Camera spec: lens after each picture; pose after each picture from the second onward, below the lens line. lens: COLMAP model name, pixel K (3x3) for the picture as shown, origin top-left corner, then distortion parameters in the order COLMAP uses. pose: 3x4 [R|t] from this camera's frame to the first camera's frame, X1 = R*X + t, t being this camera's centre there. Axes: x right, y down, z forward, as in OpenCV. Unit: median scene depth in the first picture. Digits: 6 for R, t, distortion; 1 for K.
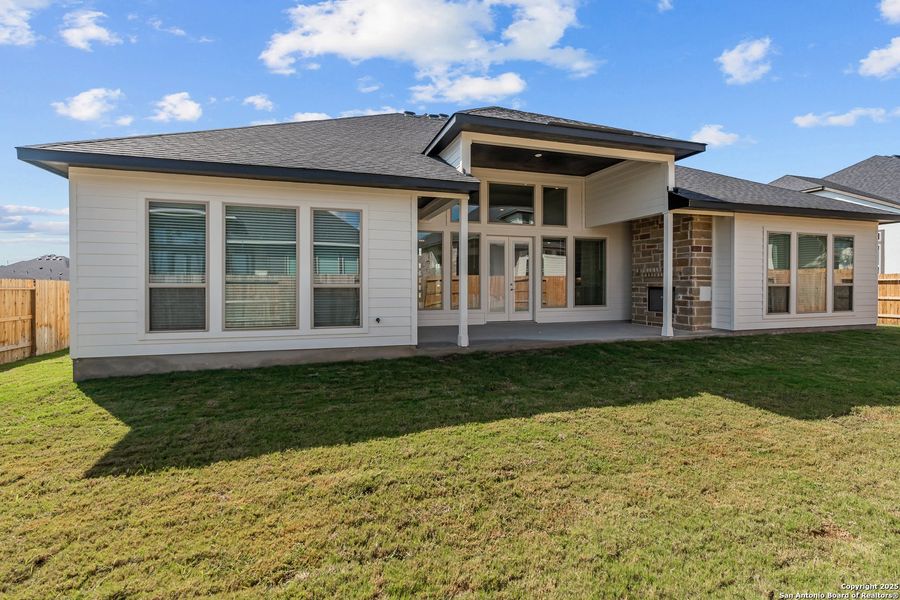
lens RADIAL K [[416.5, 0, 447.9], [0, 416.5, 303.3], [0, 0, 1]] dist [-0.000934, -0.000156]
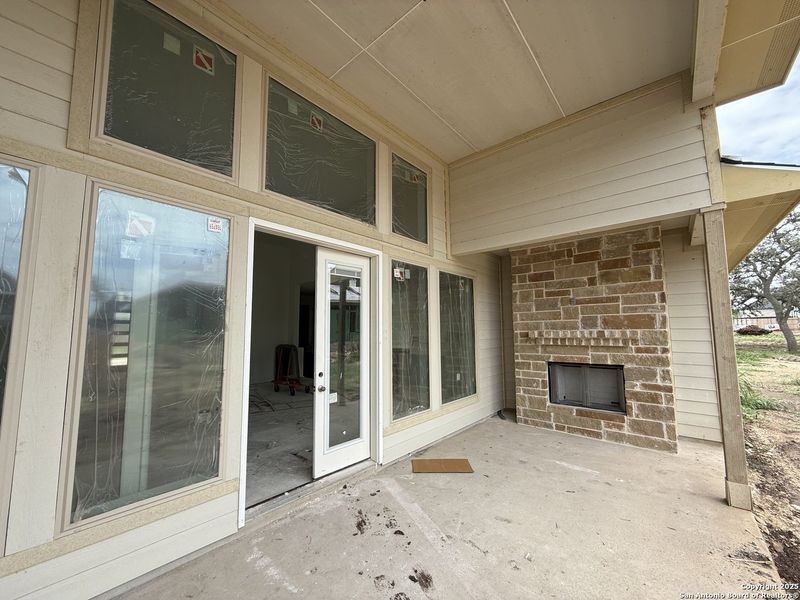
lens RADIAL K [[320.9, 0, 400.0], [0, 320.9, 300.0], [0, 0, 1]] dist [0.000559, 0.000012]
pose [[0.848465, 0.045591, 0.527284, 0.057804], [0.028150, 0.990985, -0.130980, -0.072662], [-0.528502, 0.125975, 0.839533, 0.727671]]
